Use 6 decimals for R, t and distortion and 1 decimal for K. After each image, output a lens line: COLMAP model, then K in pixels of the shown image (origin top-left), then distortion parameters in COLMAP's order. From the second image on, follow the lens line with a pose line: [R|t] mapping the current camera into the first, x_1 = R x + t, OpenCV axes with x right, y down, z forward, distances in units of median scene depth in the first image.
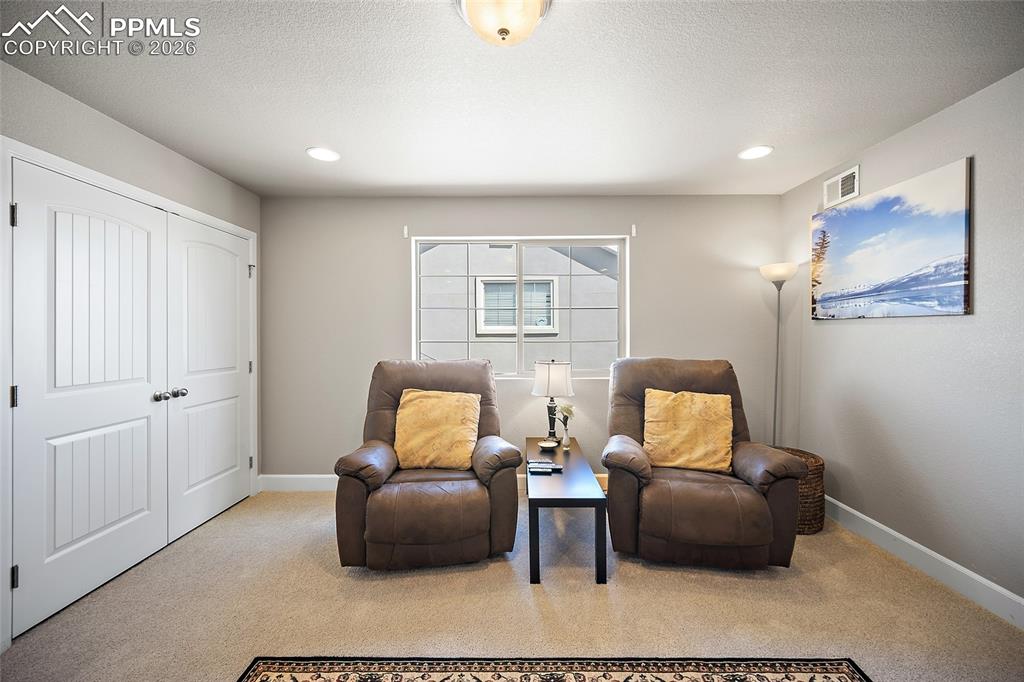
lens RADIAL K [[406.1, 0, 511.3], [0, 406.1, 333.7], [0, 0, 1]] dist [-0.003634, -0.000828]
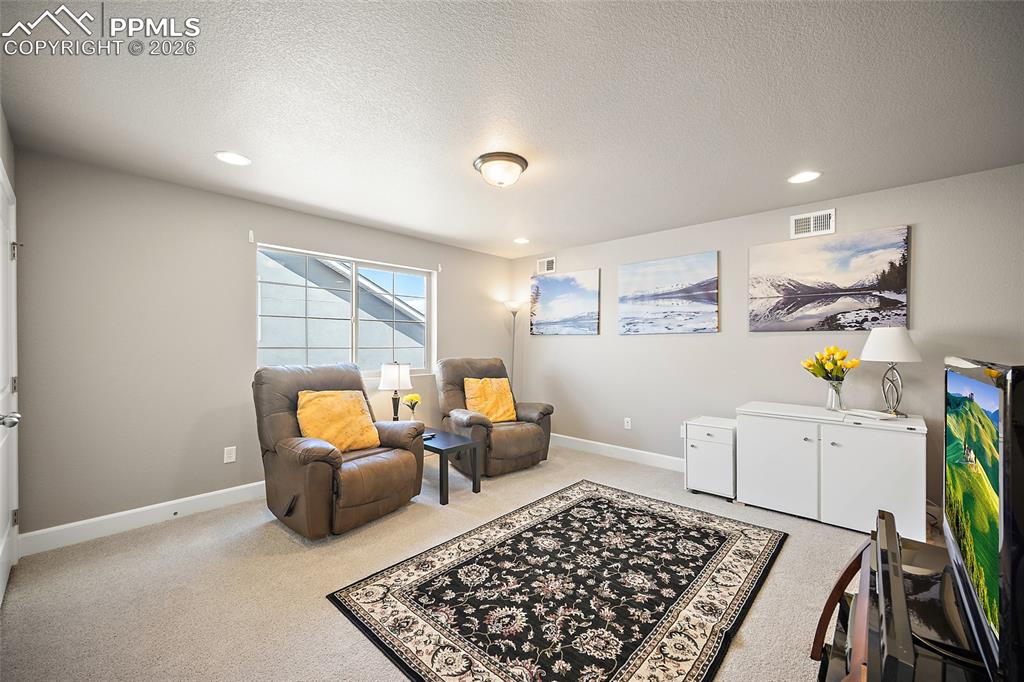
lens RADIAL K [[406.1, 0, 515.9], [0, 406.1, 345.9], [0, 0, 1]] dist [-0.003634, -0.000828]
pose [[0.666323, -0.002037, 0.745660, -0.728007], [-0.006604, 0.999941, 0.008633, 0.000237], [-0.745634, -0.010677, 0.666271, -0.172226]]
